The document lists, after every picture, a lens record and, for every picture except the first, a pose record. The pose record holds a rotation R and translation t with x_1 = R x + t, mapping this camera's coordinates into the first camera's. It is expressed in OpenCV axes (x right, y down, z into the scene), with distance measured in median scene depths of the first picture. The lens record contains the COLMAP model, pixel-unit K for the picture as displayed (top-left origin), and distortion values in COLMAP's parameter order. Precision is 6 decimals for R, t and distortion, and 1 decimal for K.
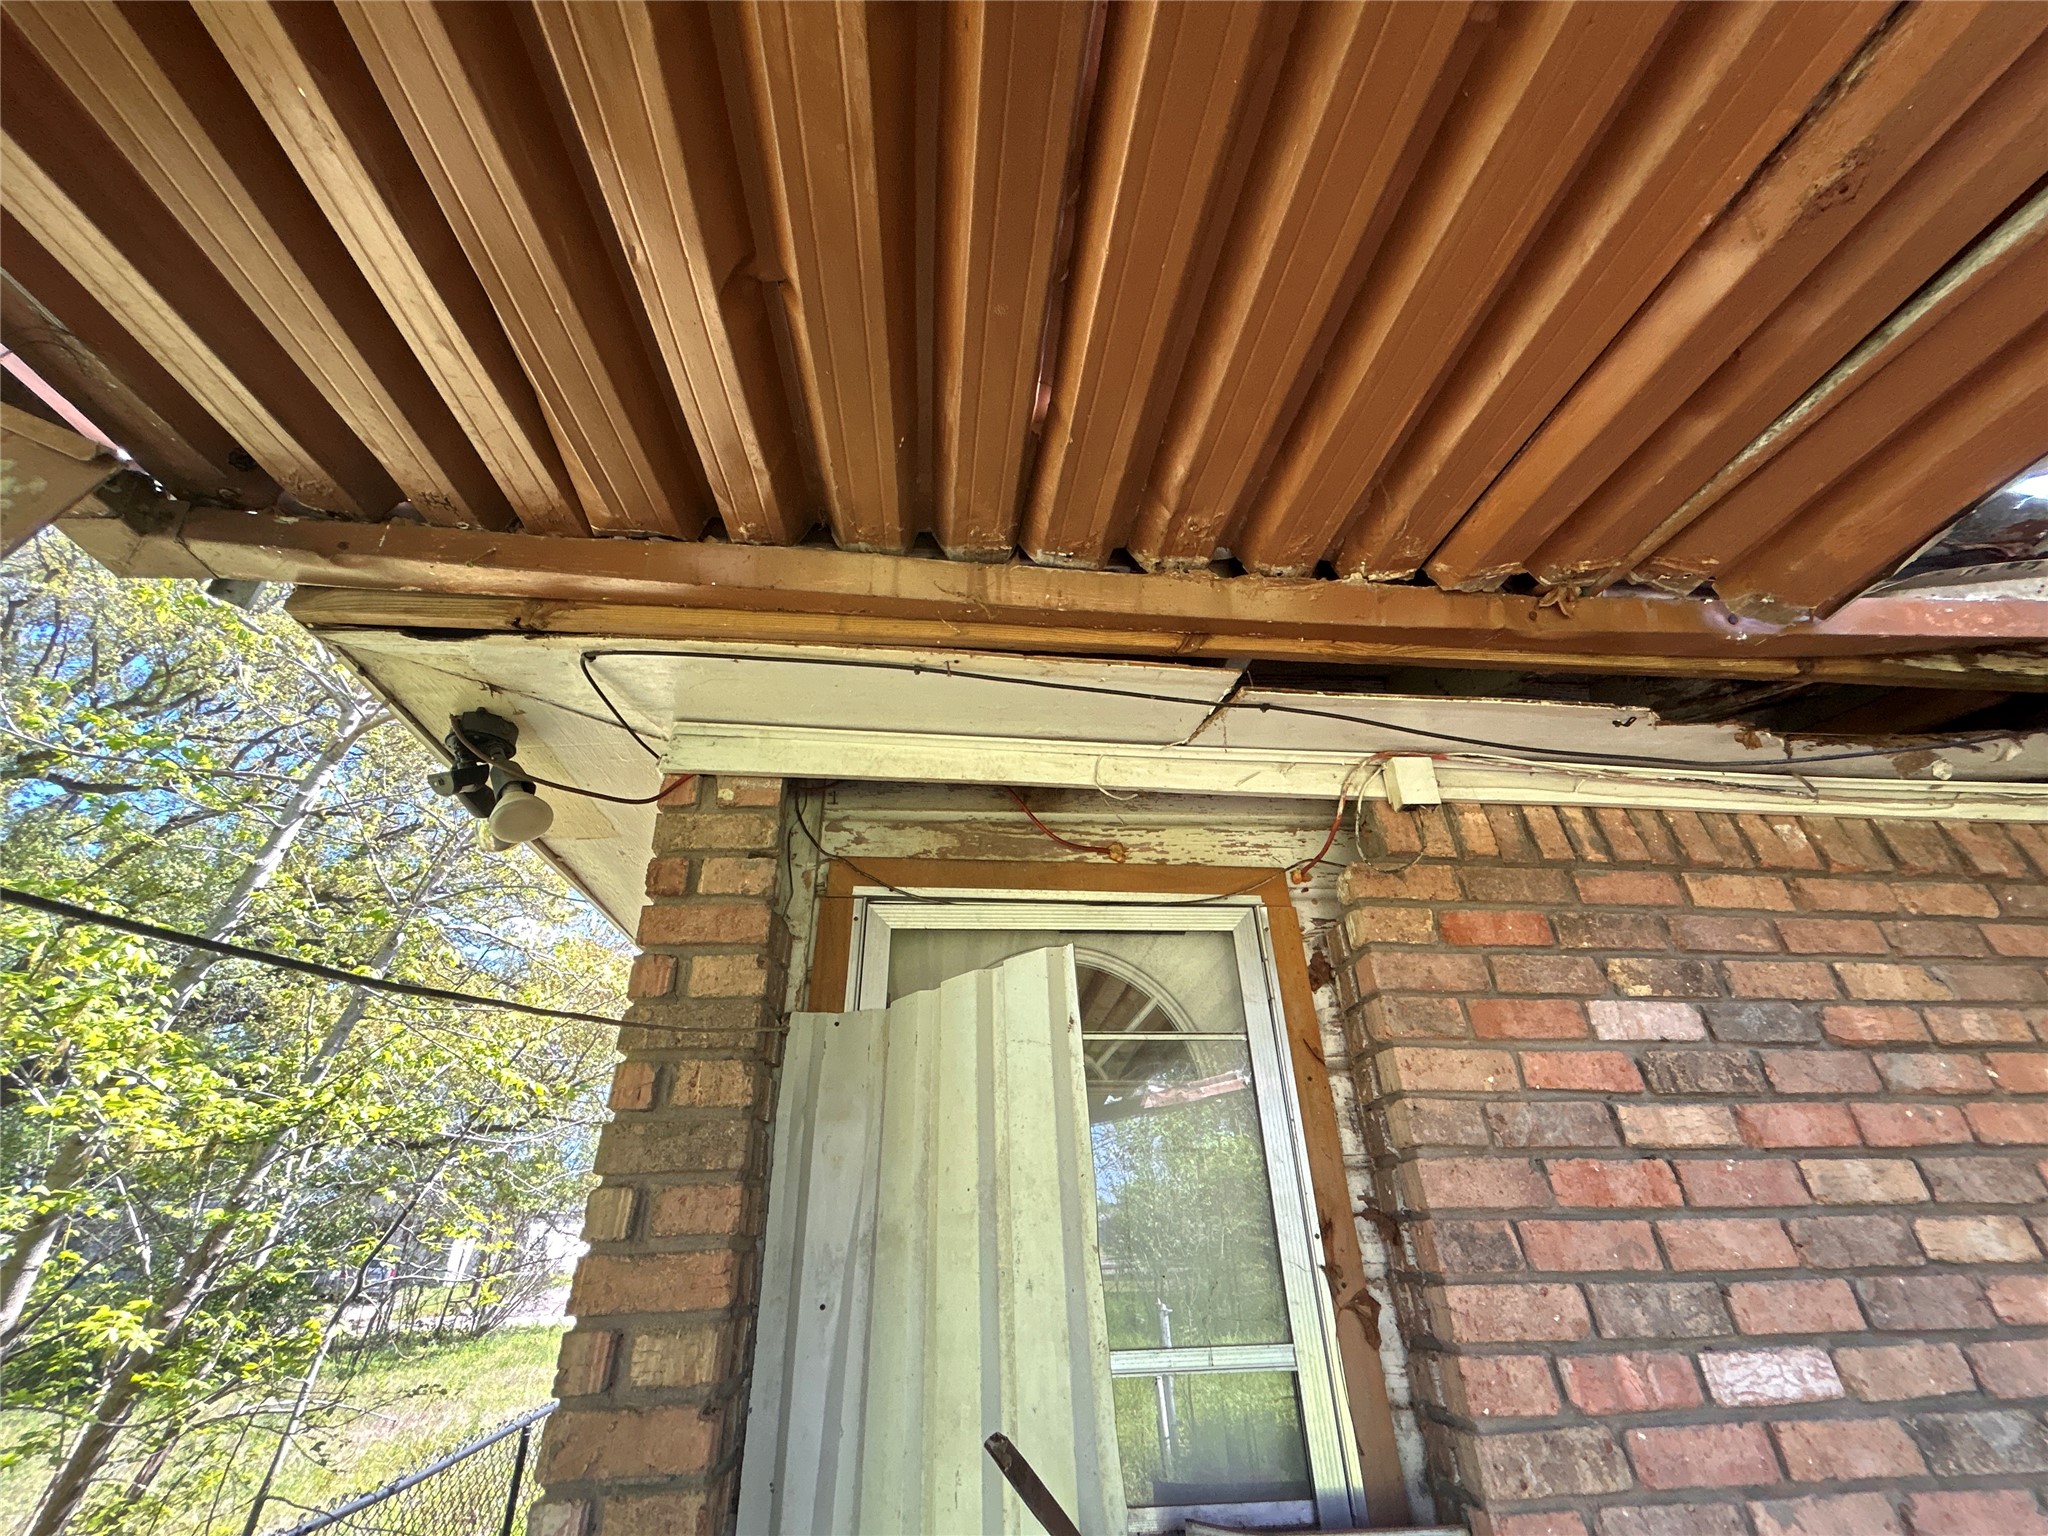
lens RADIAL K [[824.0, 0, 1021.6], [0, 824.0, 766.2], [0, 0, 1]] dist [-0.002241, 0.000995]
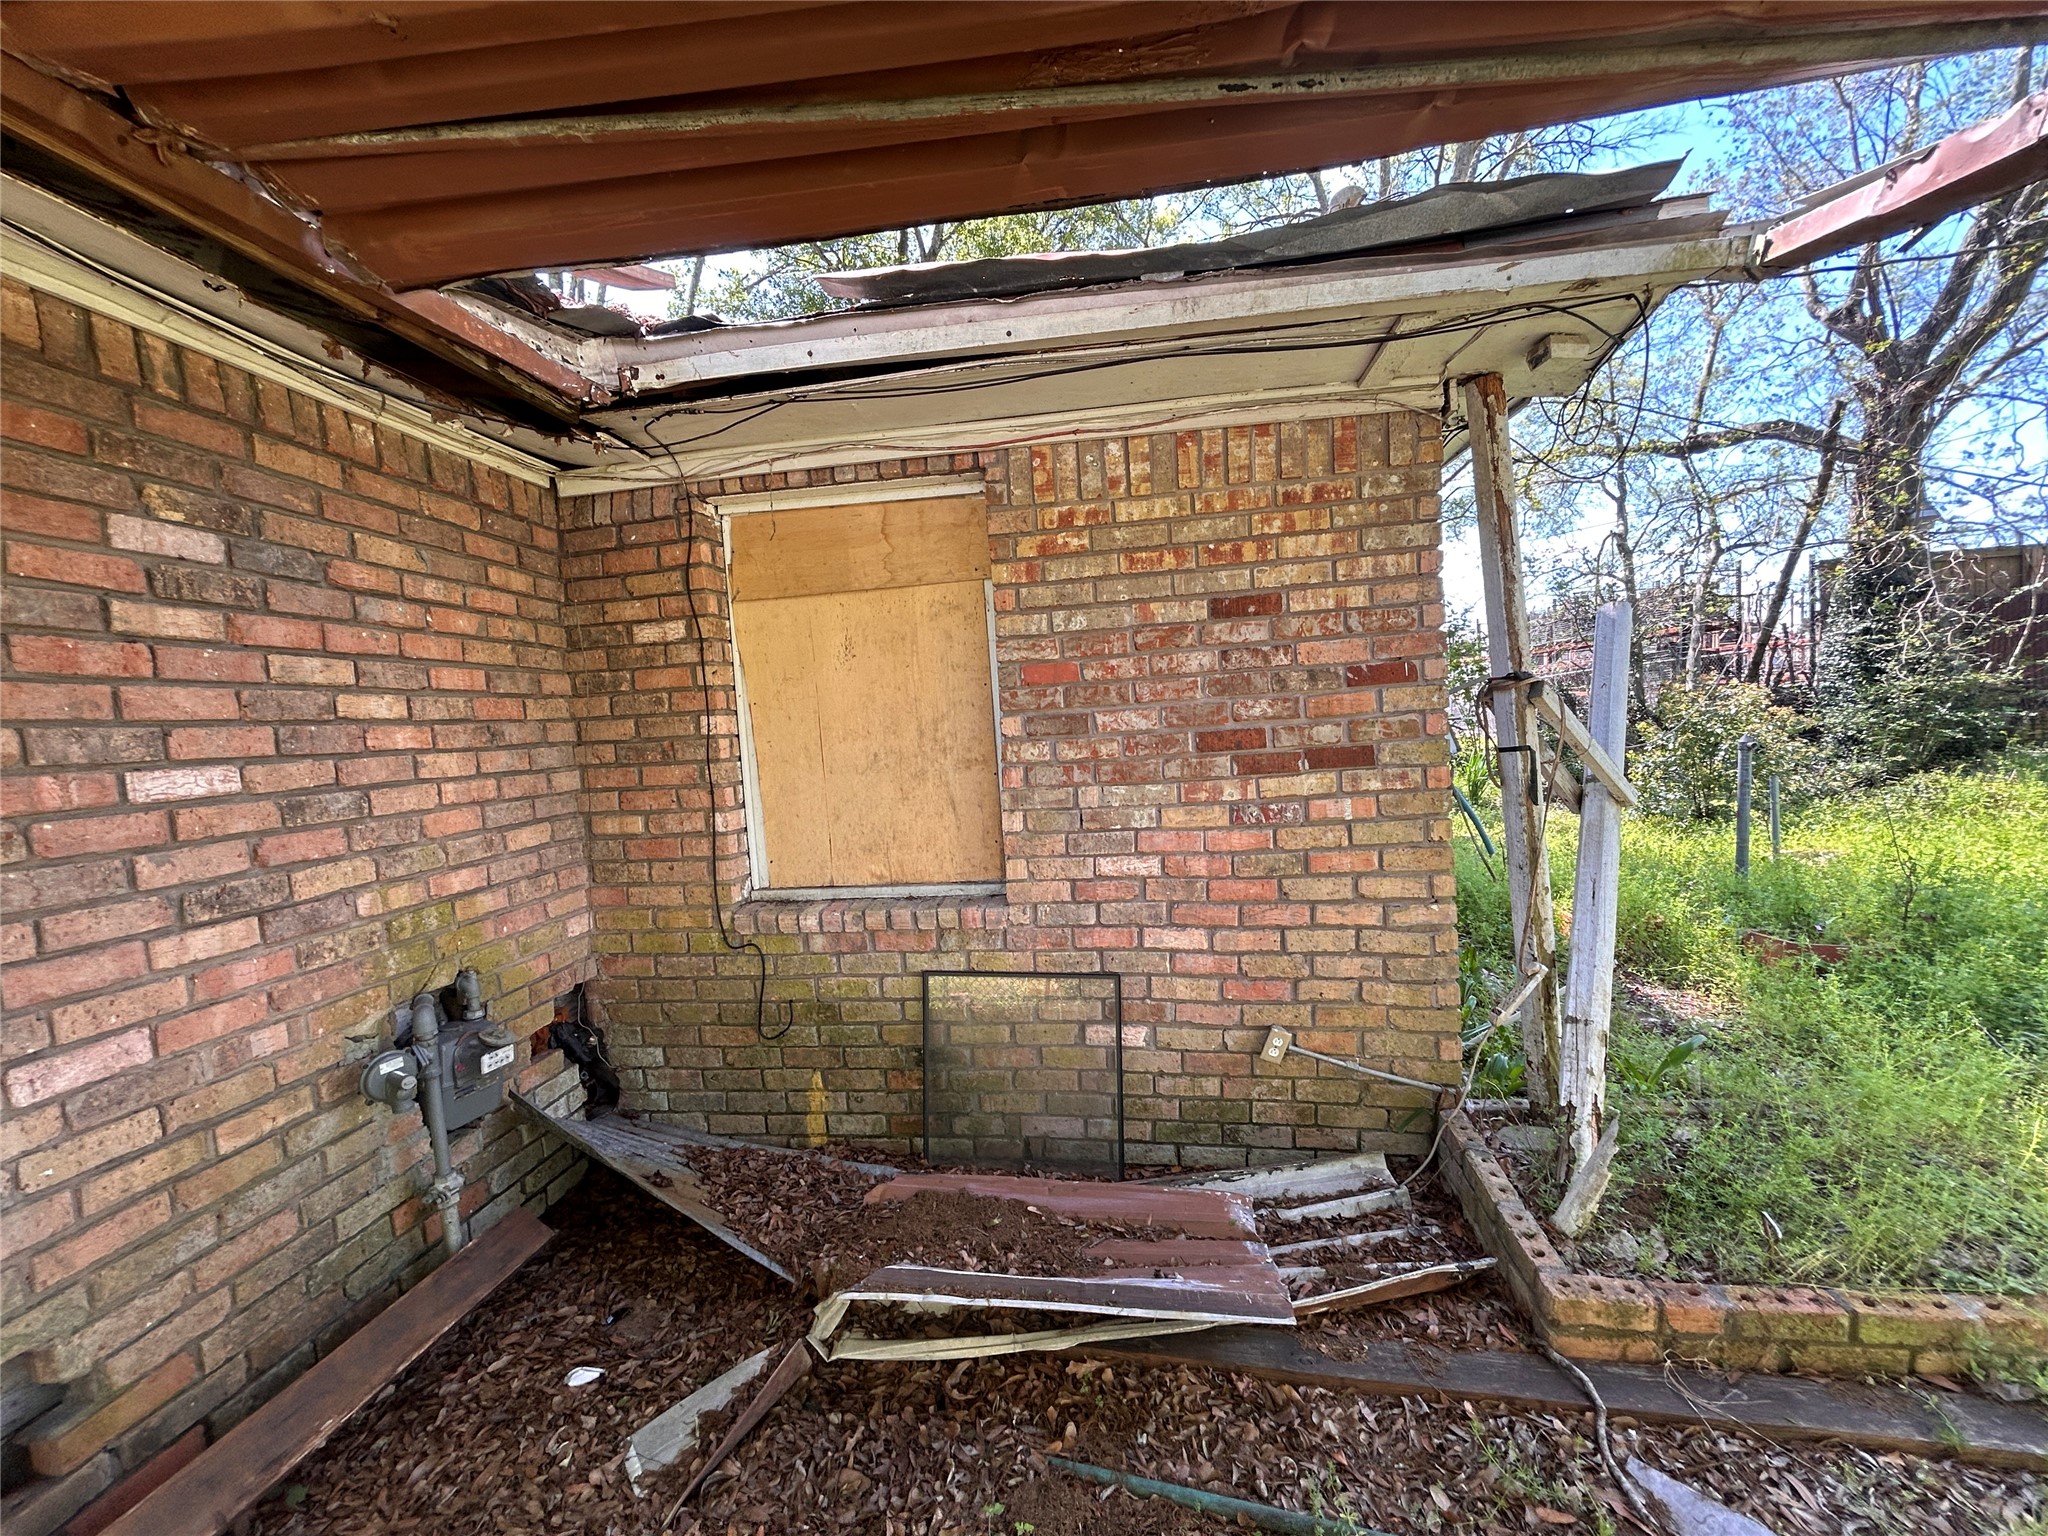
lens RADIAL K [[824.0, 0, 1020.2], [0, 824.0, 765.8], [0, 0, 1]] dist [-0.002241, 0.000995]
pose [[0.225738, -0.049751, 0.972917, -0.140035], [-0.436519, 0.887659, 0.146674, -0.117882], [-0.870915, -0.457806, 0.178661, -0.452465]]
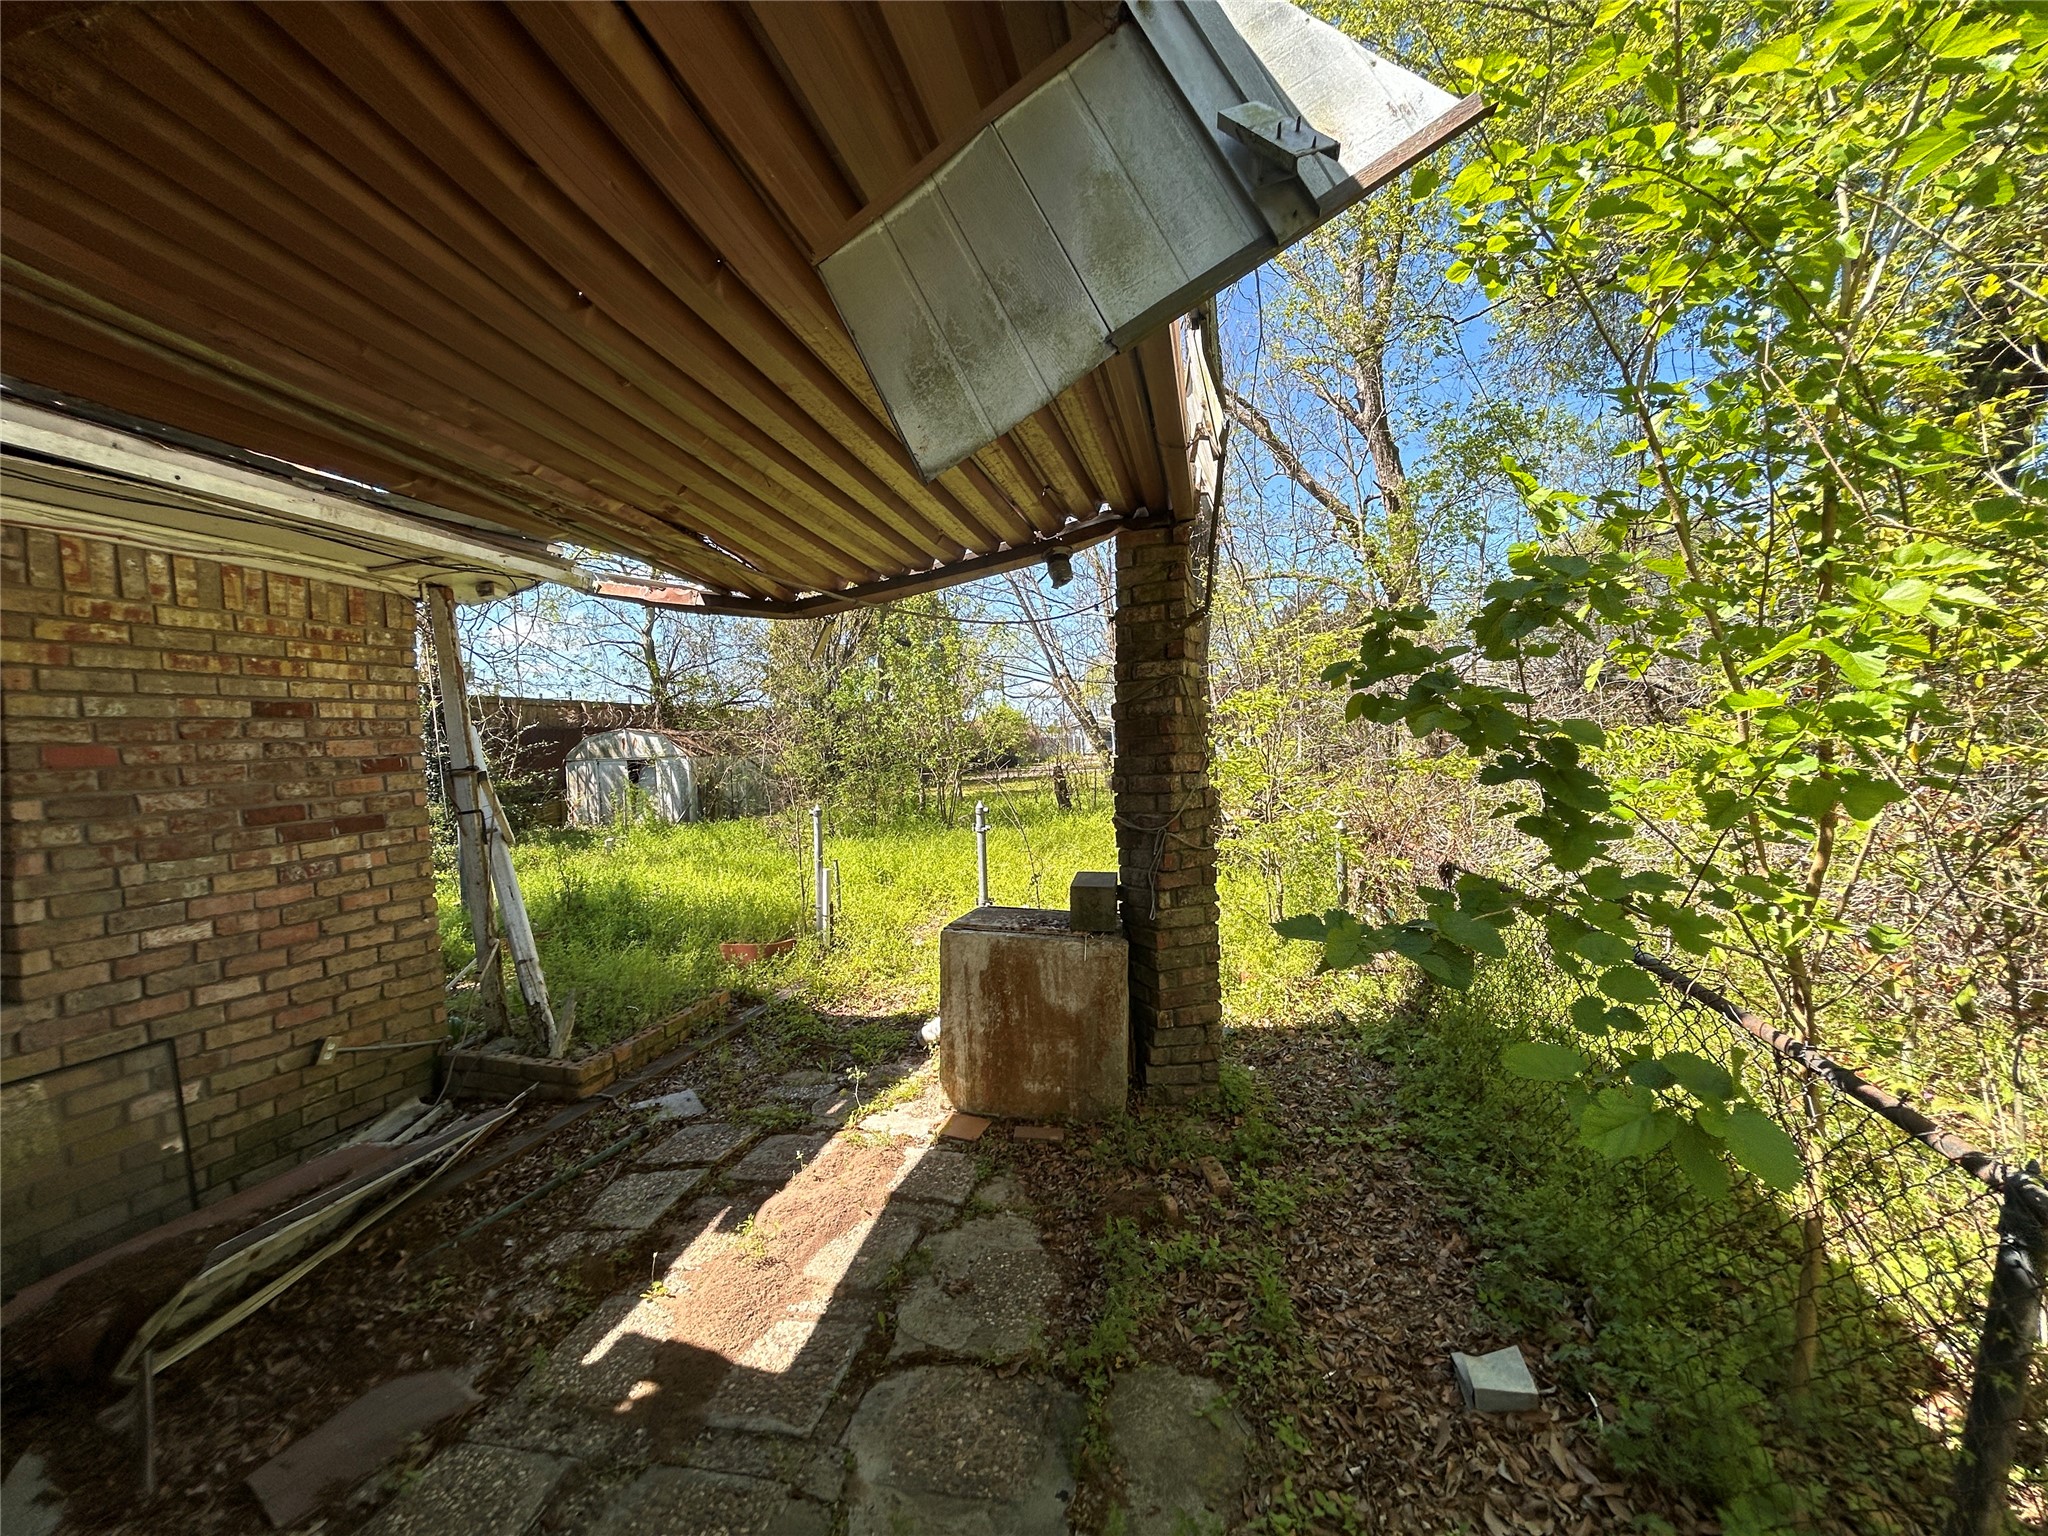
lens RADIAL K [[824.0, 0, 1018.2], [0, 824.0, 766.9], [0, 0, 1]] dist [-0.002241, 0.000995]
pose [[-0.946227, 0.064315, 0.317047, -0.966195], [-0.090507, 0.888273, -0.450310, 0.655616], [-0.310586, -0.454791, -0.834687, 0.884285]]
